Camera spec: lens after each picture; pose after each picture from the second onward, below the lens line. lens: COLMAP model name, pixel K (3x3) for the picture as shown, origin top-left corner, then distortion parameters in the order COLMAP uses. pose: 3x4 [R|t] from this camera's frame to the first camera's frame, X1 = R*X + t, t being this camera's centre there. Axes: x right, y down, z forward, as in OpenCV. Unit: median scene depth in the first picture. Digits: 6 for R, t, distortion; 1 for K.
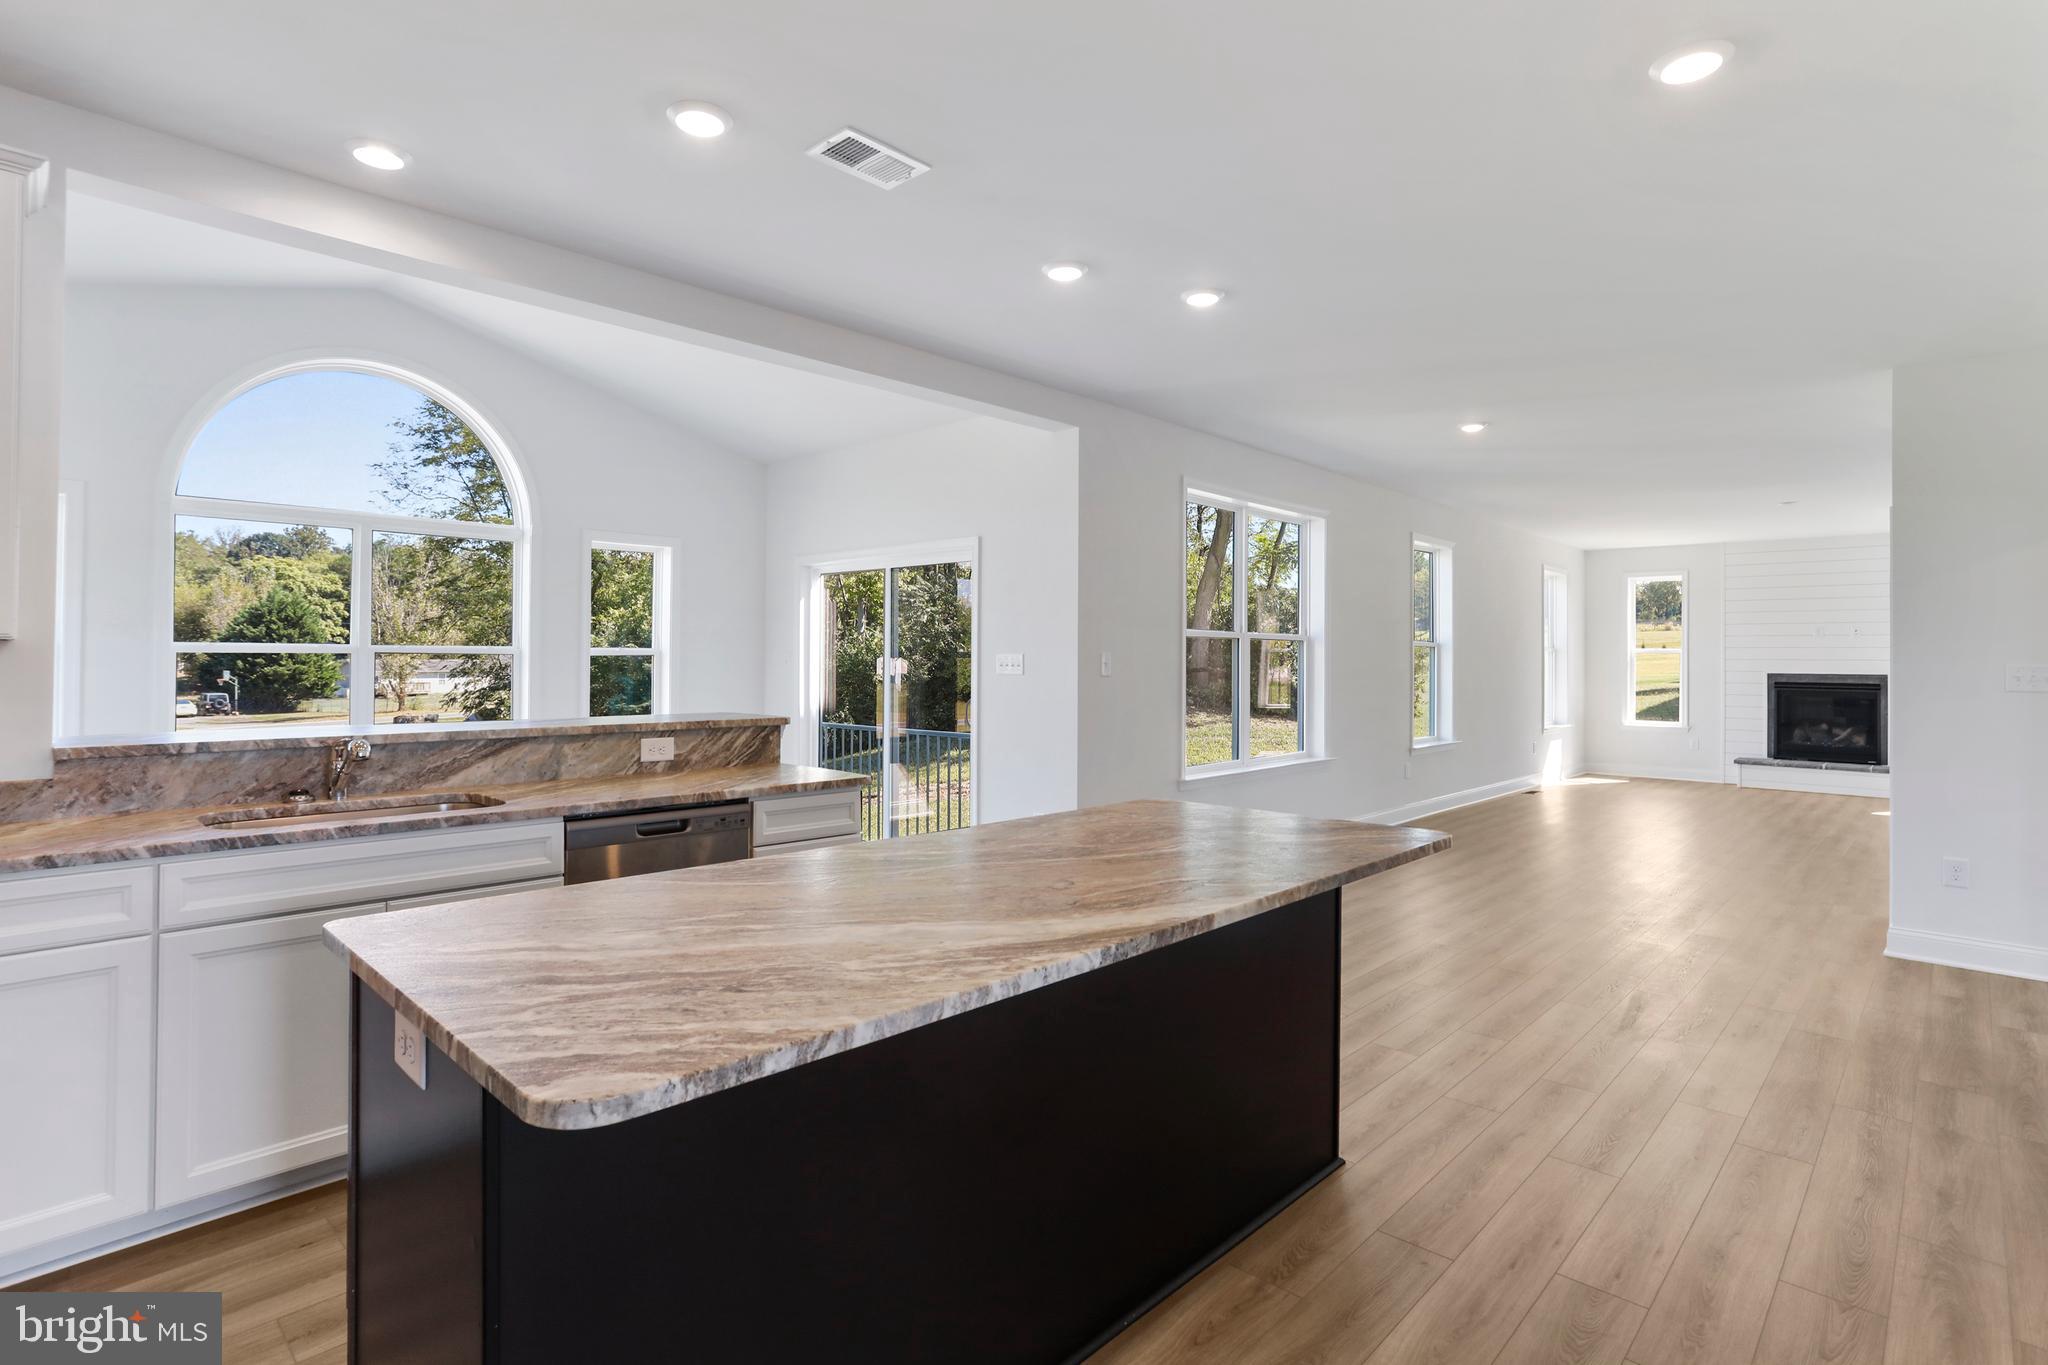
lens RADIAL K [[1007.1, 0, 1018.8], [0, 1007.1, 668.6], [0, 0, 1]] dist [-0.040681, 0.016968]
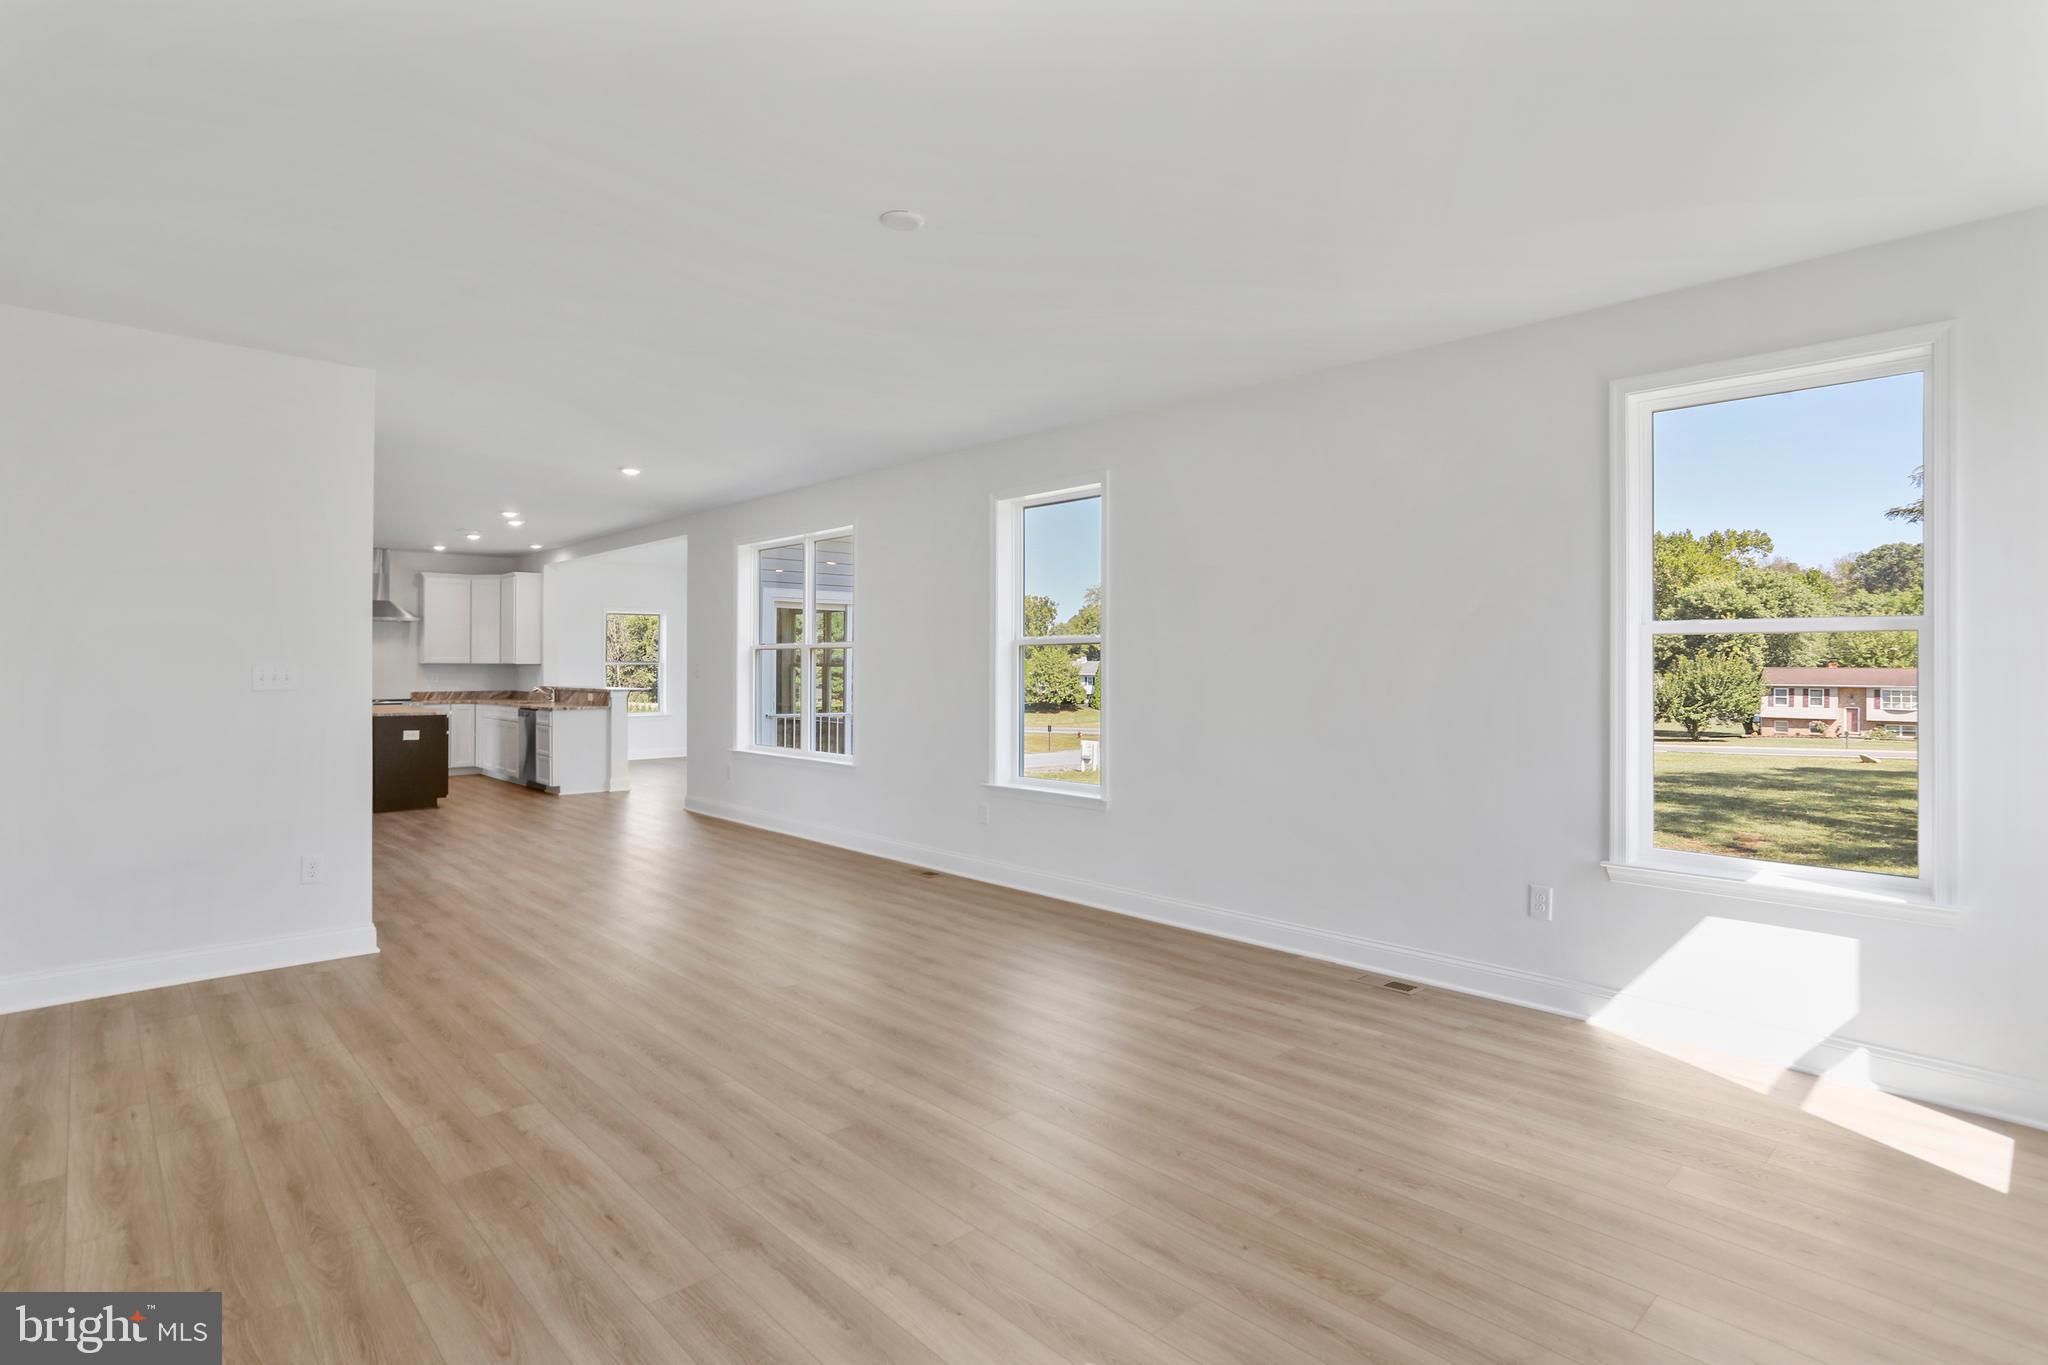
lens RADIAL K [[1007.1, 0, 986.6], [0, 1007.1, 665.3], [0, 0, 1]] dist [-0.040681, 0.016968]
pose [[-0.067472, -0.011423, -0.997656, 2.415037], [-0.014346, 0.999842, -0.010478, -0.001306], [0.997618, 0.013606, -0.067626, 2.238510]]
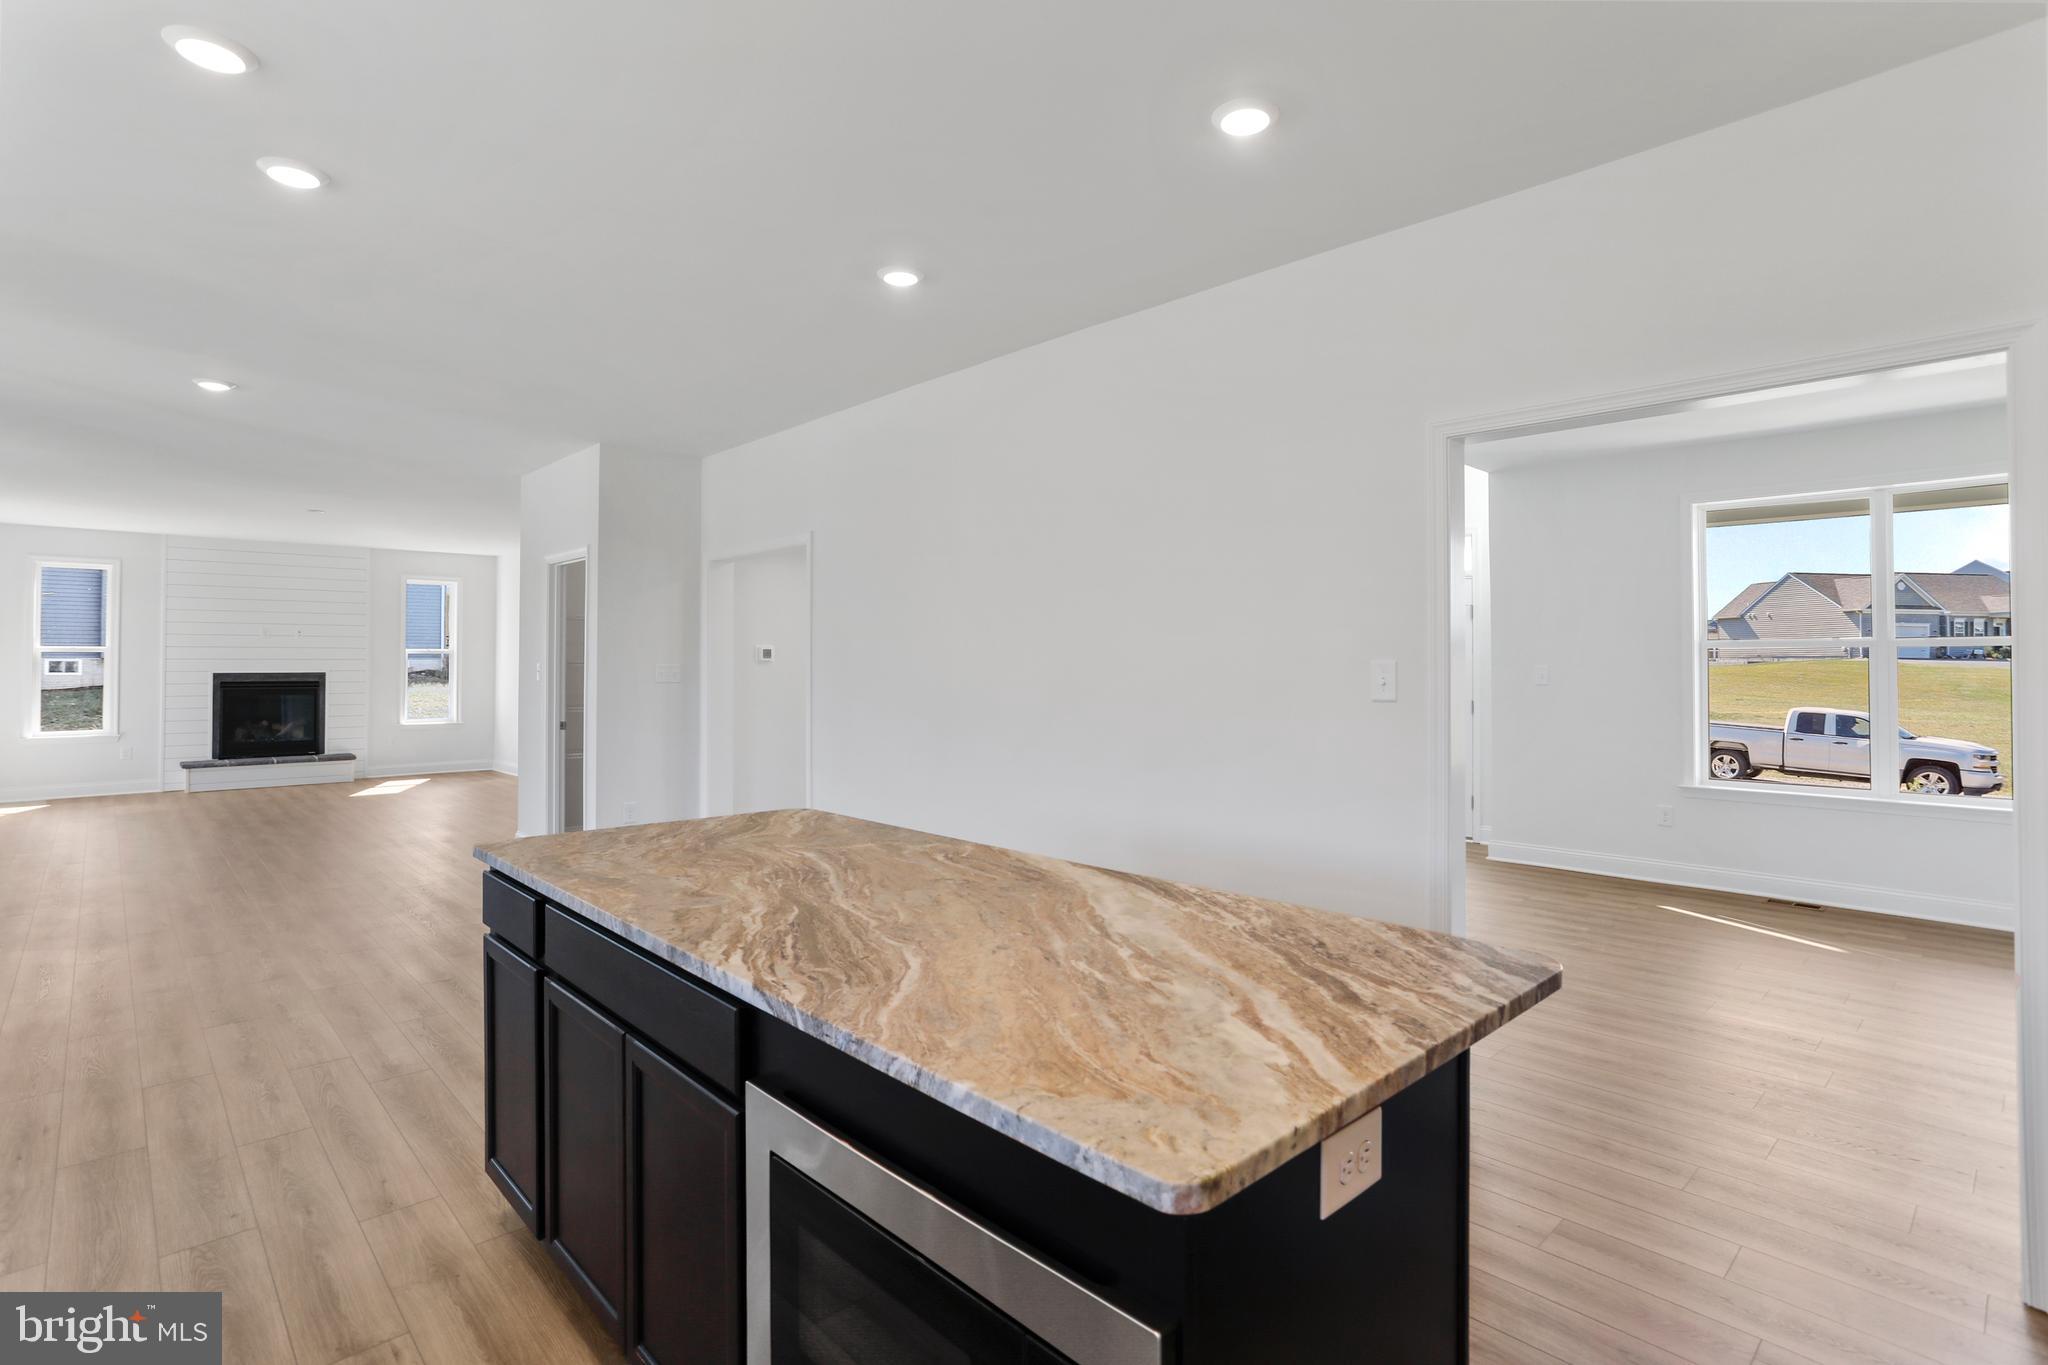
lens RADIAL K [[1007.1, 0, 1012.6], [0, 1007.1, 665.7], [0, 0, 1]] dist [-0.040681, 0.016968]
pose [[0.057614, -0.007702, 0.998309, -0.492406], [0.007373, 0.999946, 0.007289, -0.010821], [-0.998312, 0.006940, 0.057668, 0.420314]]
